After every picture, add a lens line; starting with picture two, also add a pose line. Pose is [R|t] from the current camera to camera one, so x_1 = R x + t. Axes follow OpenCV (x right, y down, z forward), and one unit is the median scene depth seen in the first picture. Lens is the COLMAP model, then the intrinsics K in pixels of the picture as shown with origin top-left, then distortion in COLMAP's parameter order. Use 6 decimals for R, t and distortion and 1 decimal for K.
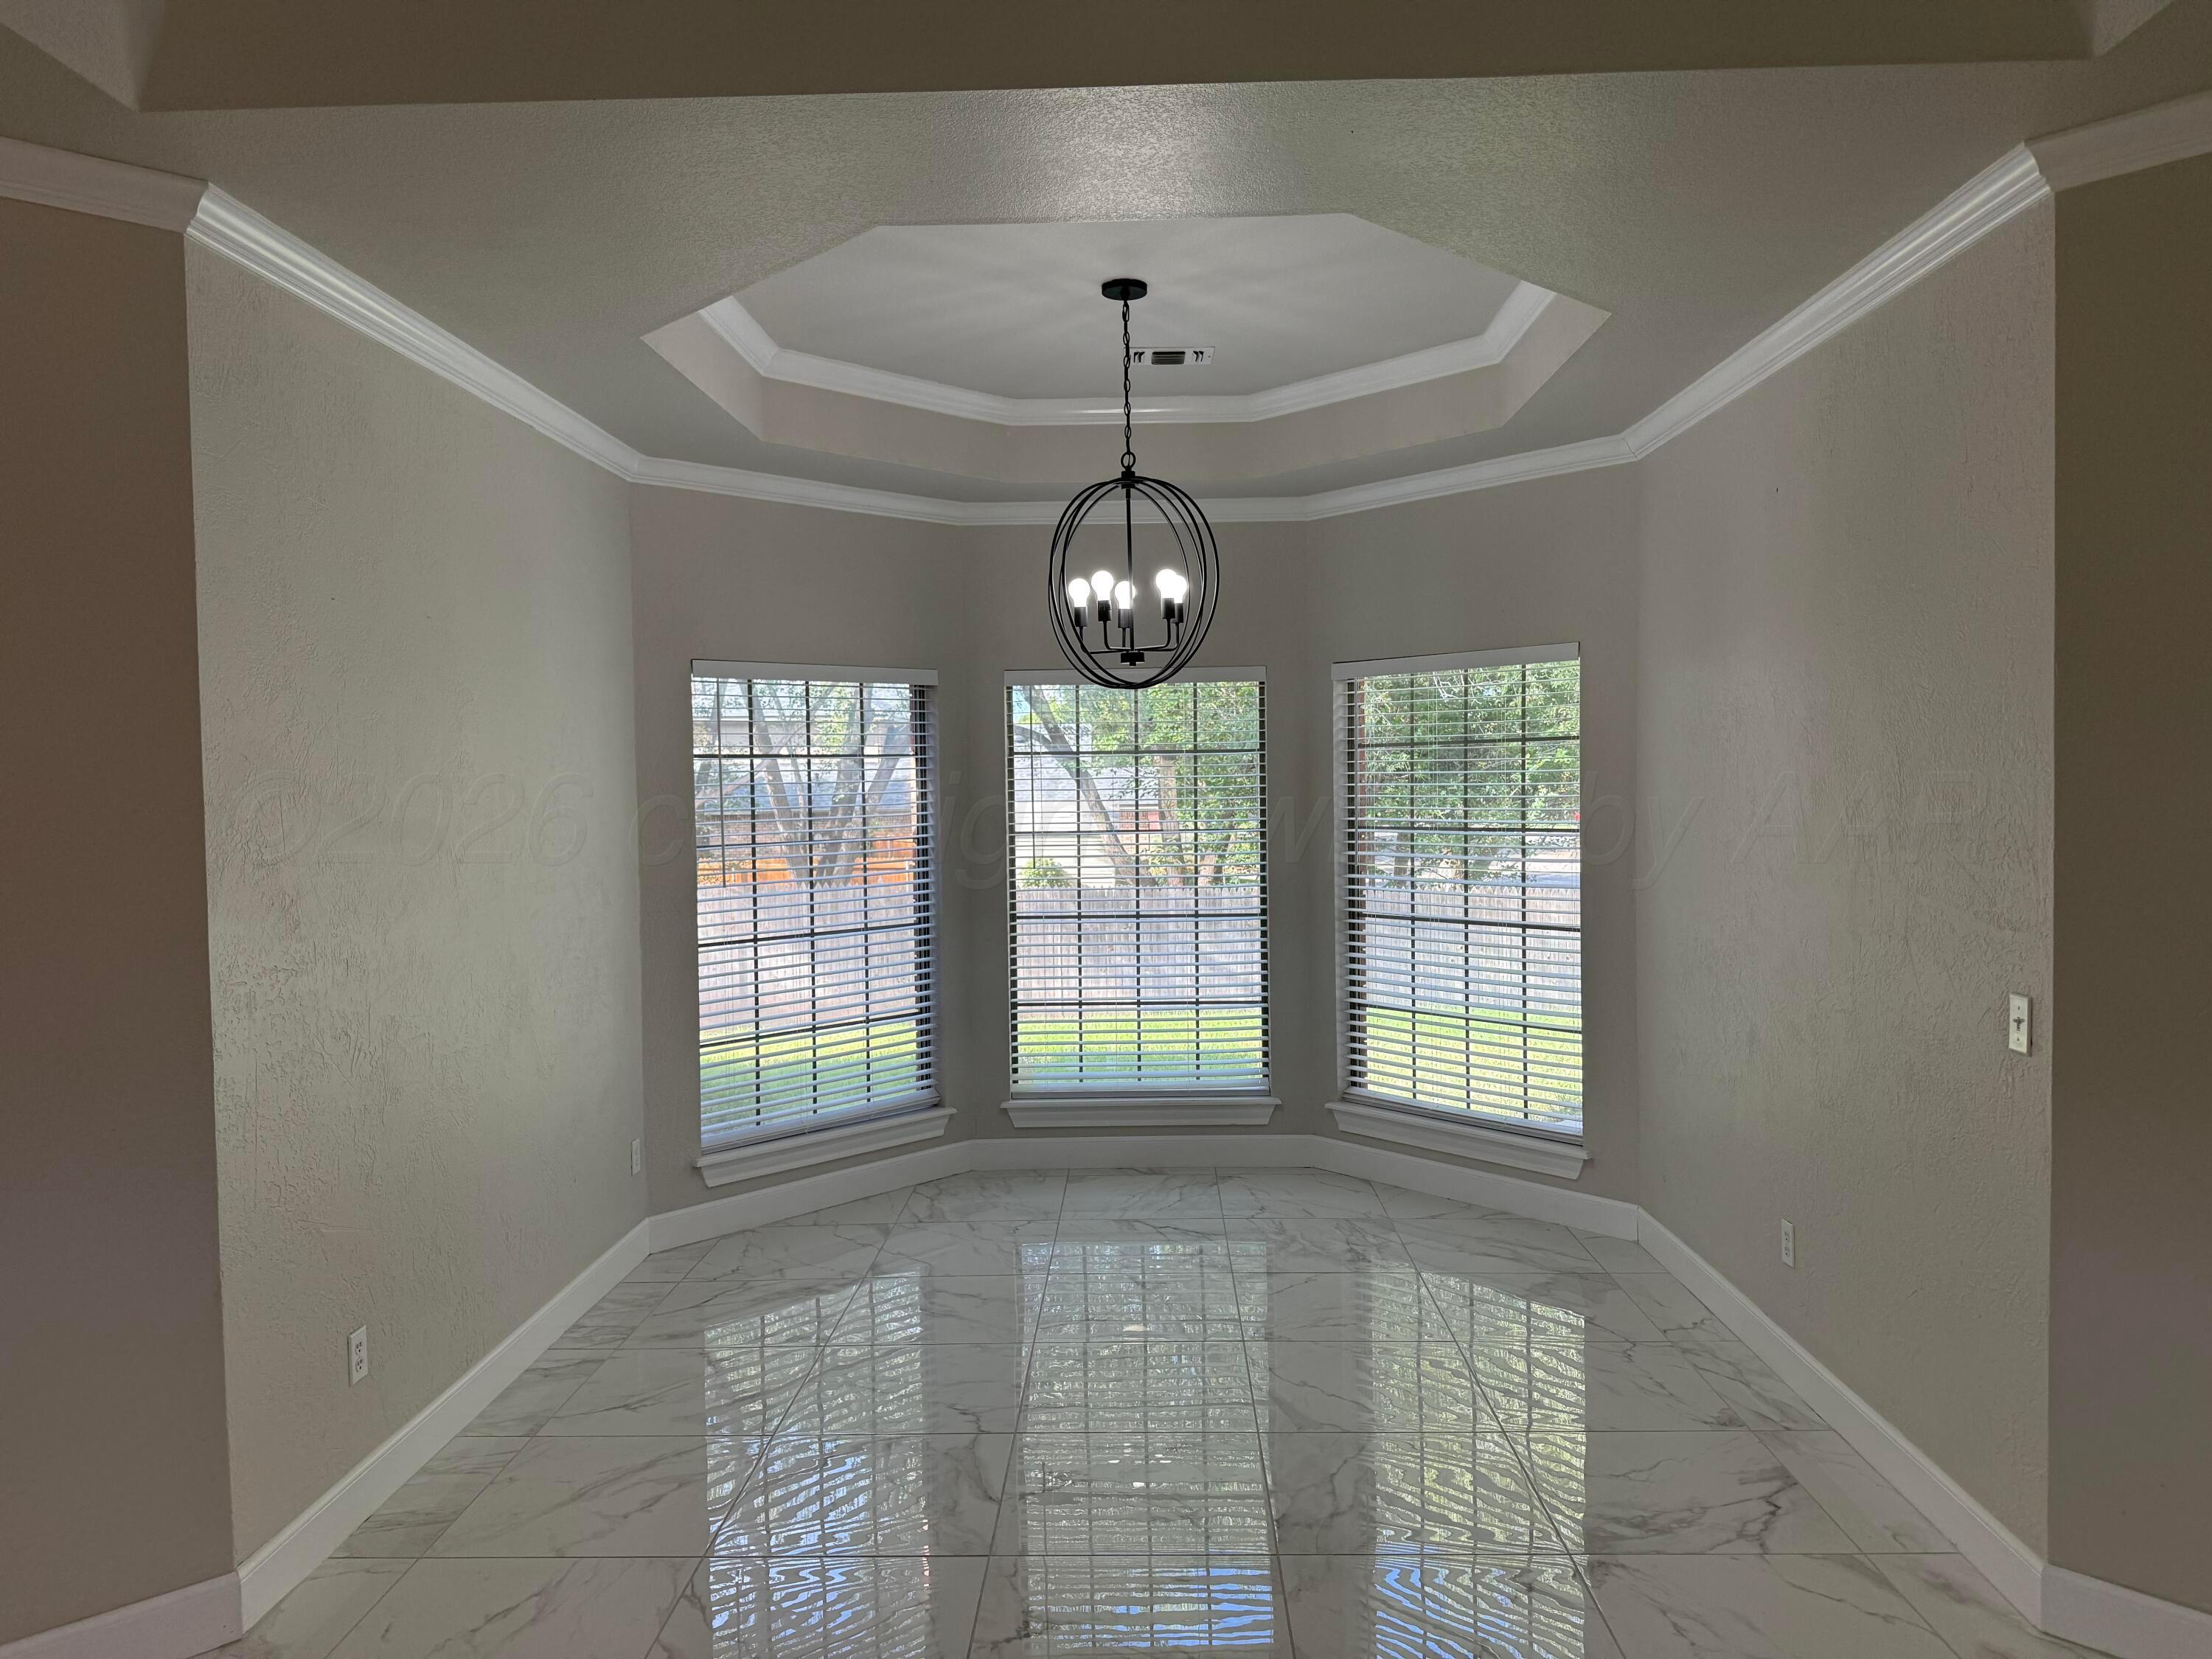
lens RADIAL K [[1534.6, 0, 1112.3], [0, 1534.6, 839.4], [0, 0, 1]] dist [0.075970, -0.001546]
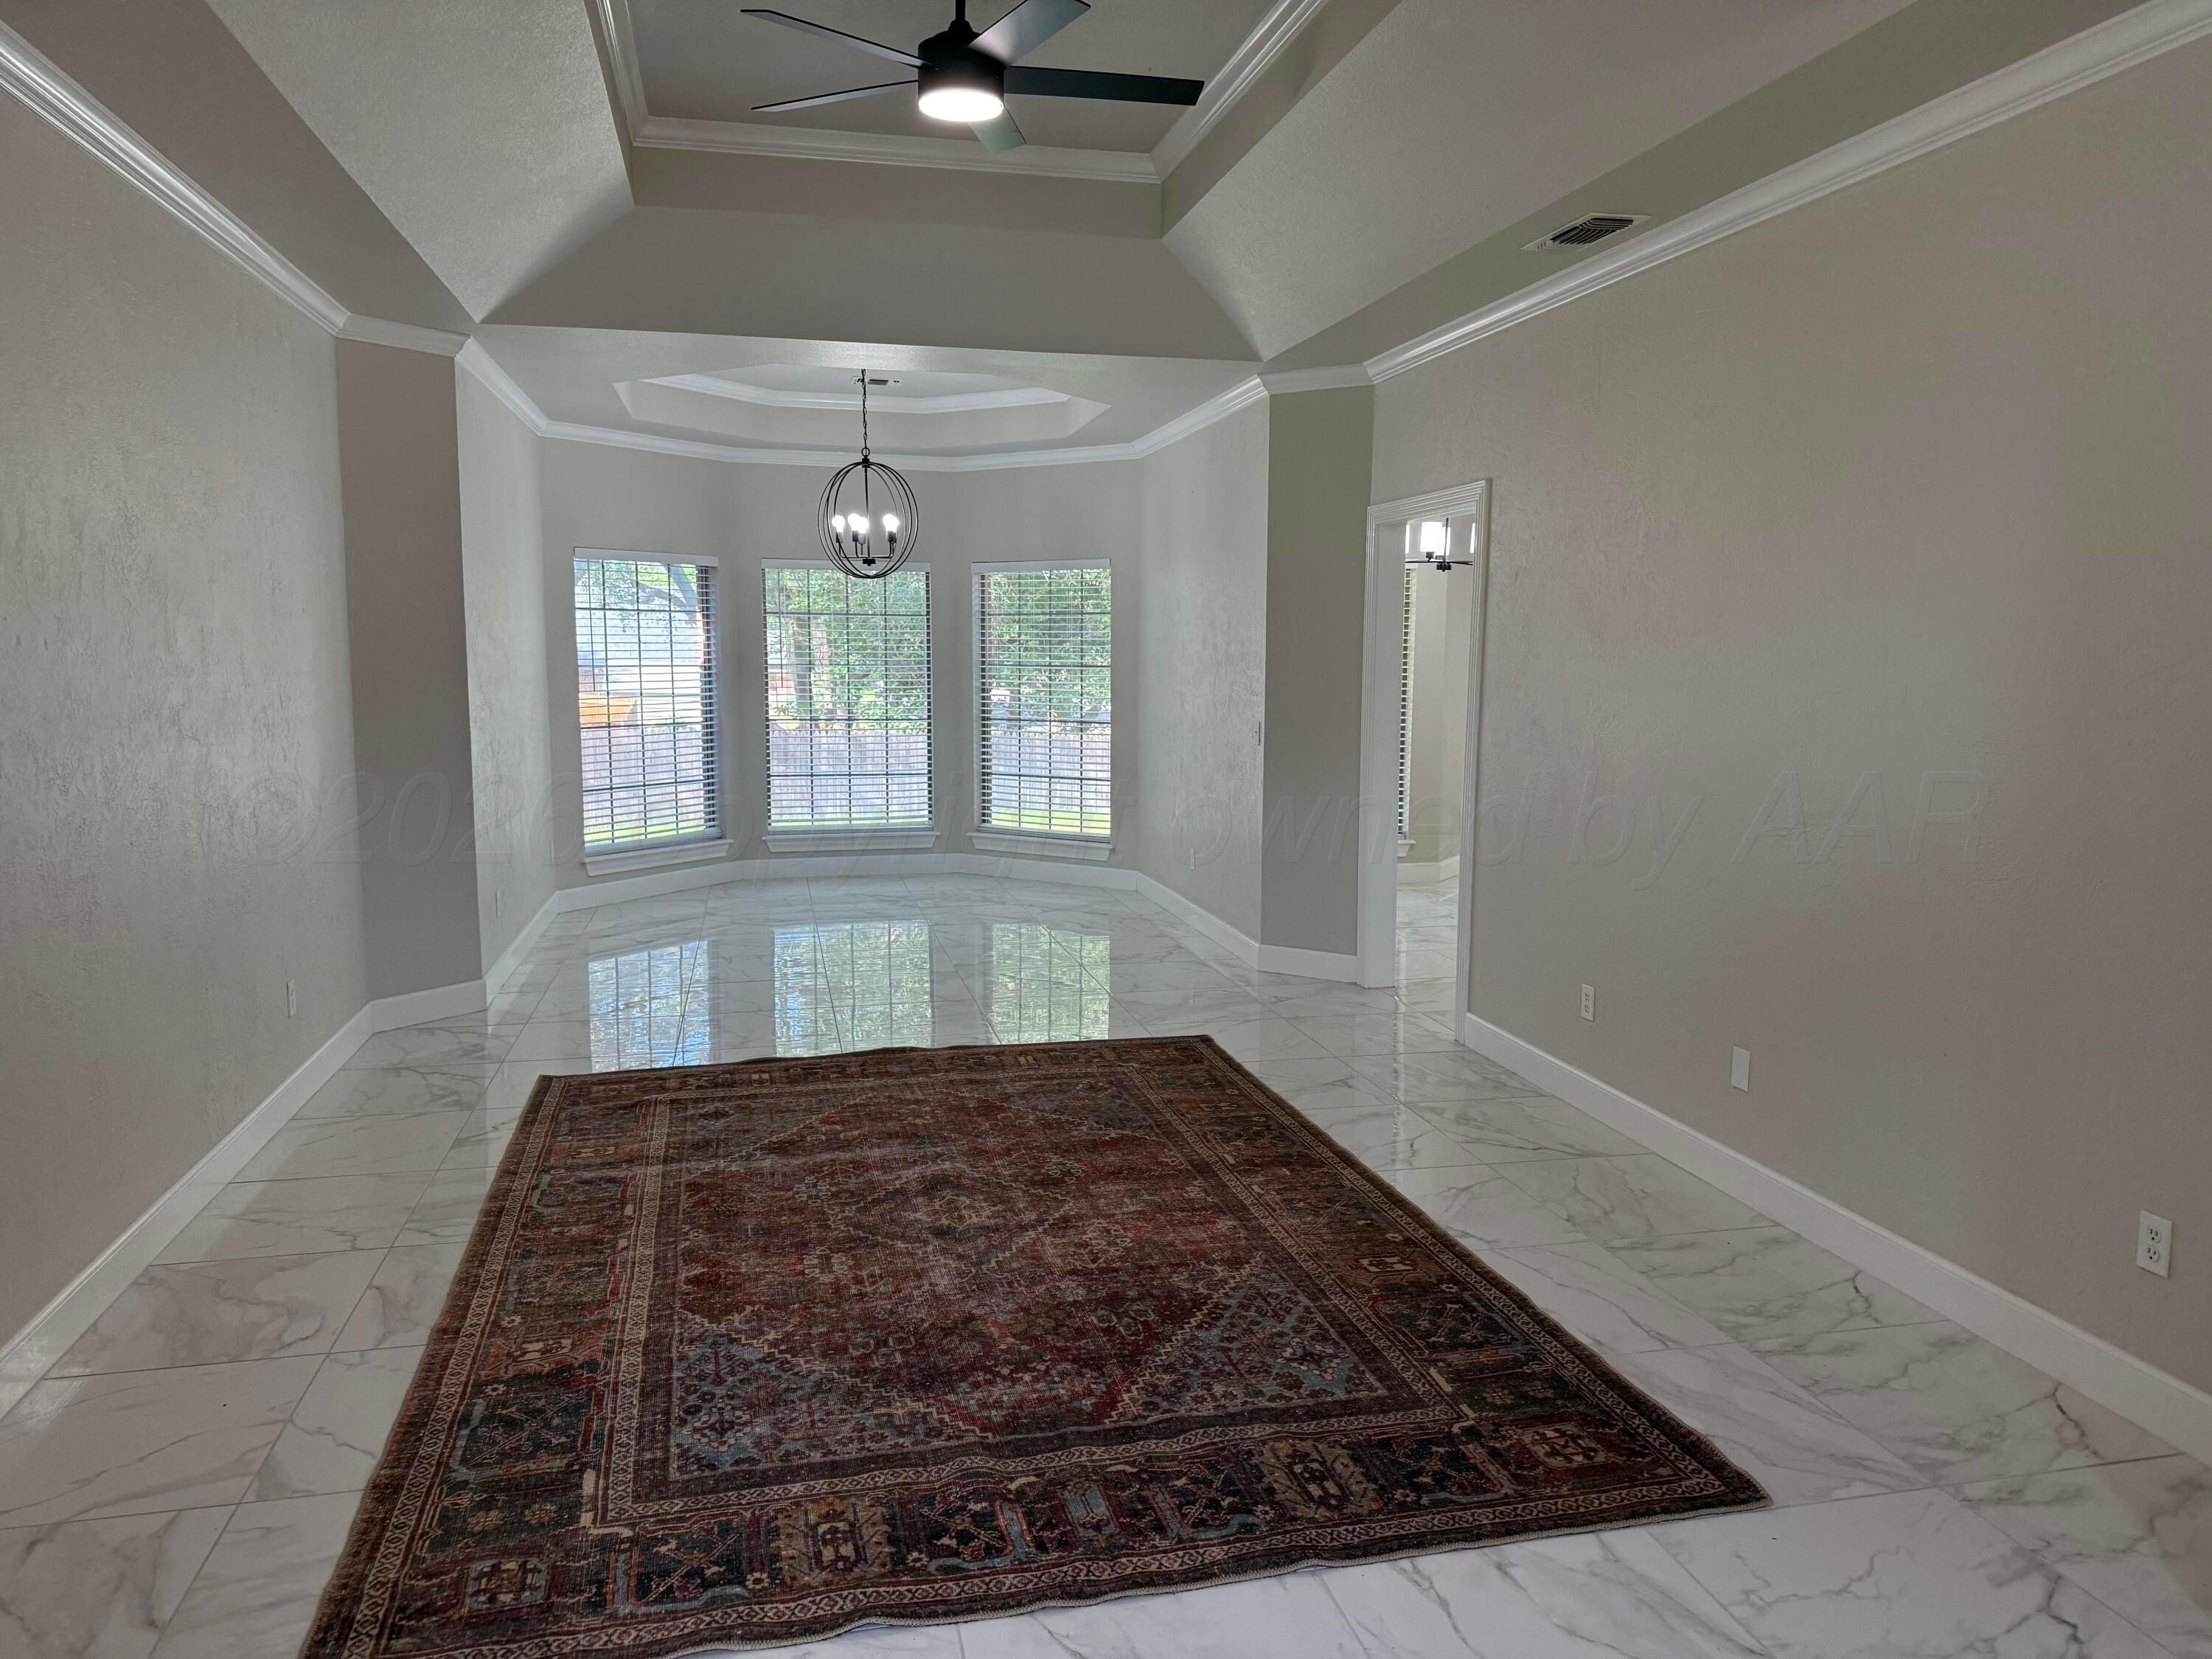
lens RADIAL K [[1534.6, 0, 1112.3], [0, 1534.6, 839.4], [0, 0, 1]] dist [0.075970, -0.001546]
pose [[0.970115, -0.008234, 0.242508, -0.116070], [-0.011620, 0.996701, 0.080324, 0.047152], [-0.242369, -0.080742, 0.966819, -0.669126]]
